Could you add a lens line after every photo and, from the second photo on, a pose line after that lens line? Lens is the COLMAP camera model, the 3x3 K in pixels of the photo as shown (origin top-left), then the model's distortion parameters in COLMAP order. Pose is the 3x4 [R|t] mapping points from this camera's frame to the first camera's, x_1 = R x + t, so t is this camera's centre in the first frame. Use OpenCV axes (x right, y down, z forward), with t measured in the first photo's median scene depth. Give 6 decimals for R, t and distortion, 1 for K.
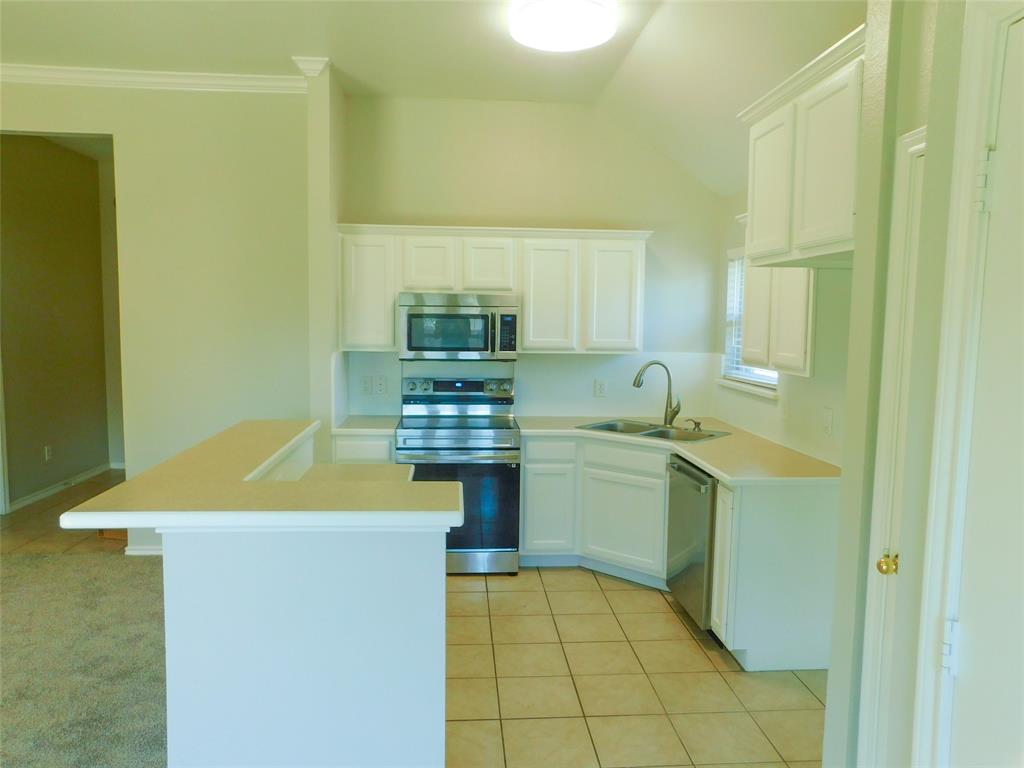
lens RADIAL K [[727.2, 0, 512.0], [0, 727.2, 384.0], [0, 0, 1]] dist [-0.065124, 0.065792]
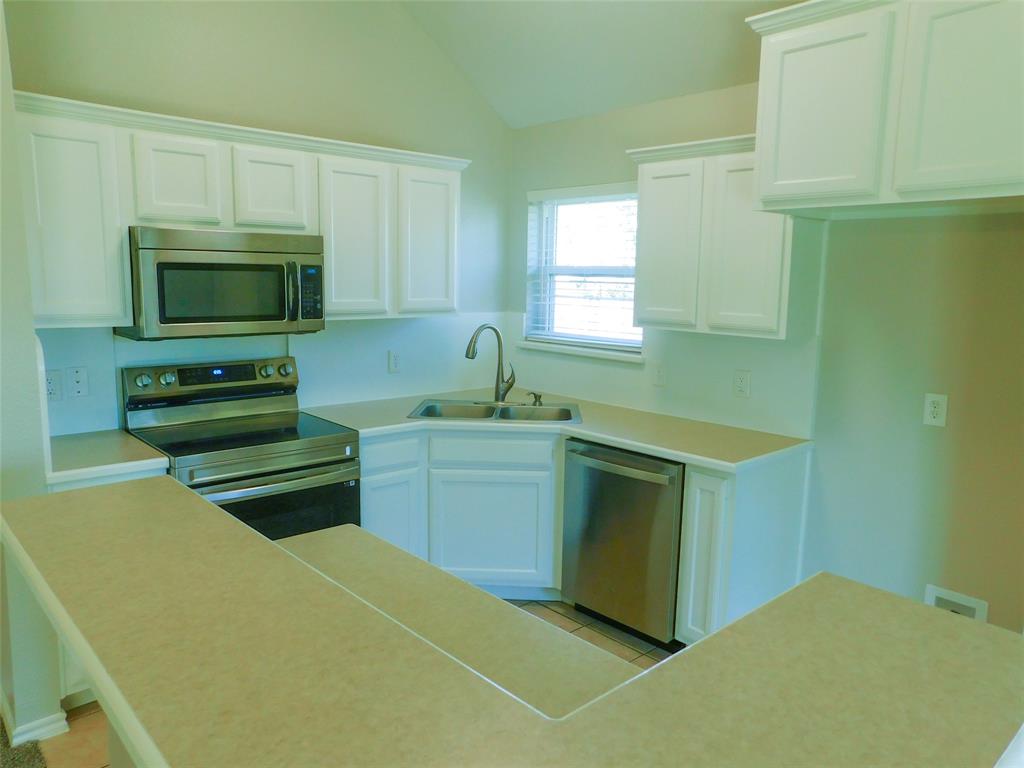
lens RADIAL K [[727.2, 0, 512.0], [0, 727.2, 384.0], [0, 0, 1]] dist [-0.065124, 0.065792]
pose [[0.784477, -0.089244, 0.613703, -0.280918], [0.048210, 0.995373, 0.083120, -0.031327], [-0.618281, -0.035619, 0.785150, 0.343479]]
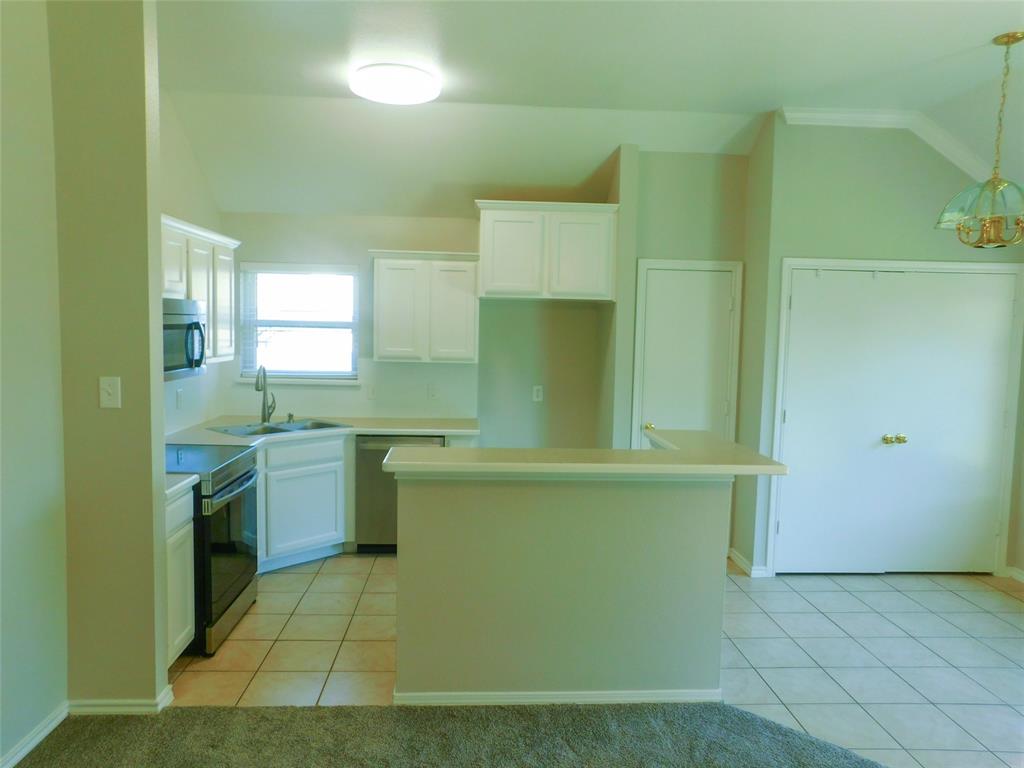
lens RADIAL K [[727.2, 0, 512.0], [0, 727.2, 384.0], [0, 0, 1]] dist [-0.065124, 0.065792]
pose [[0.015456, -0.093638, 0.995486, -0.864264], [0.069706, 0.993284, 0.092348, -0.076245], [-0.997448, 0.067964, 0.021879, 0.603679]]
